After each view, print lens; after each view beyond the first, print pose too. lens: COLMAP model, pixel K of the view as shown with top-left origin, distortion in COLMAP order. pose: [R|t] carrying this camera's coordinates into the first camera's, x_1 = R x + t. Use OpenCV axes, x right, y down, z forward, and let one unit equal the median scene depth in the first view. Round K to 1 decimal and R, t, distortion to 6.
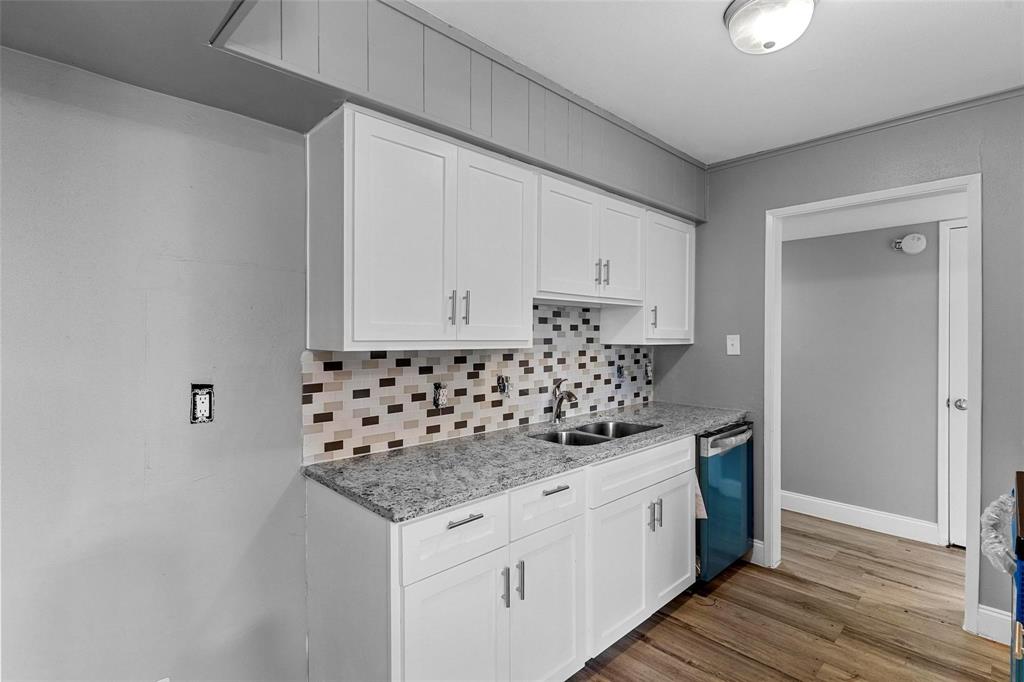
lens RADIAL K [[488.2, 0, 512.1], [0, 488.2, 339.3], [0, 0, 1]] dist [0.002847, -0.000922]
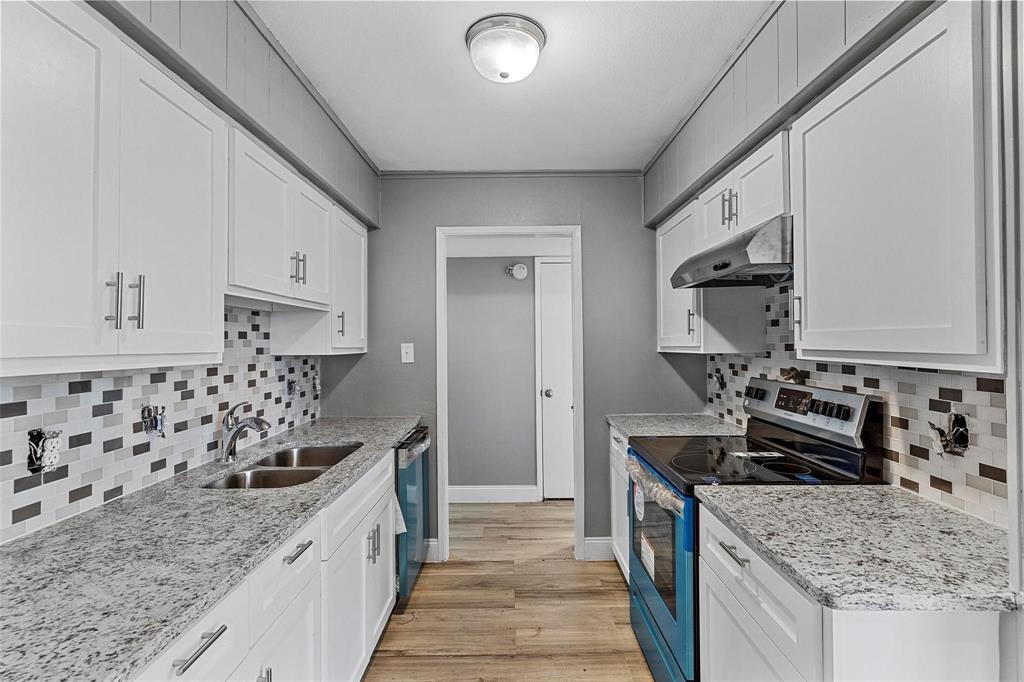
lens RADIAL K [[488.2, 0, 513.2], [0, 488.2, 337.0], [0, 0, 1]] dist [0.002847, -0.000922]
pose [[0.688424, 0.002450, 0.725304, -0.145629], [0.013497, 0.999778, -0.016187, -0.002486], [-0.725183, 0.020933, 0.688238, 0.151094]]
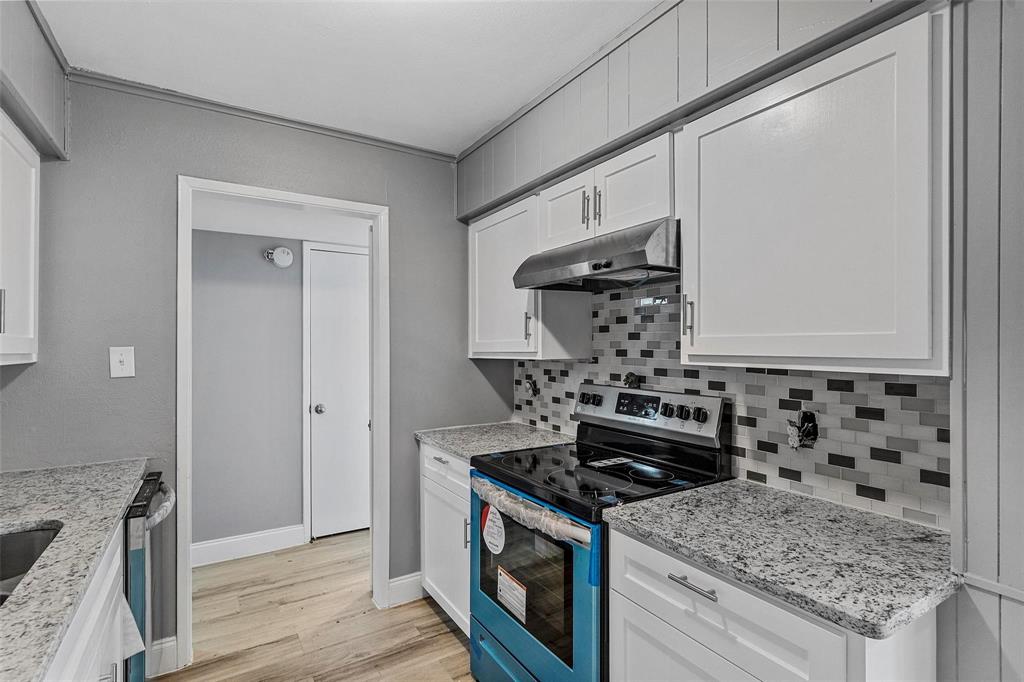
lens RADIAL K [[488.2, 0, 509.9], [0, 488.2, 344.2], [0, 0, 1]] dist [0.002847, -0.000922]
pose [[0.197605, 0.005090, 0.980269, -0.096773], [0.009259, 0.999932, -0.007059, -0.002962], [-0.980238, 0.010471, 0.197544, 0.391210]]
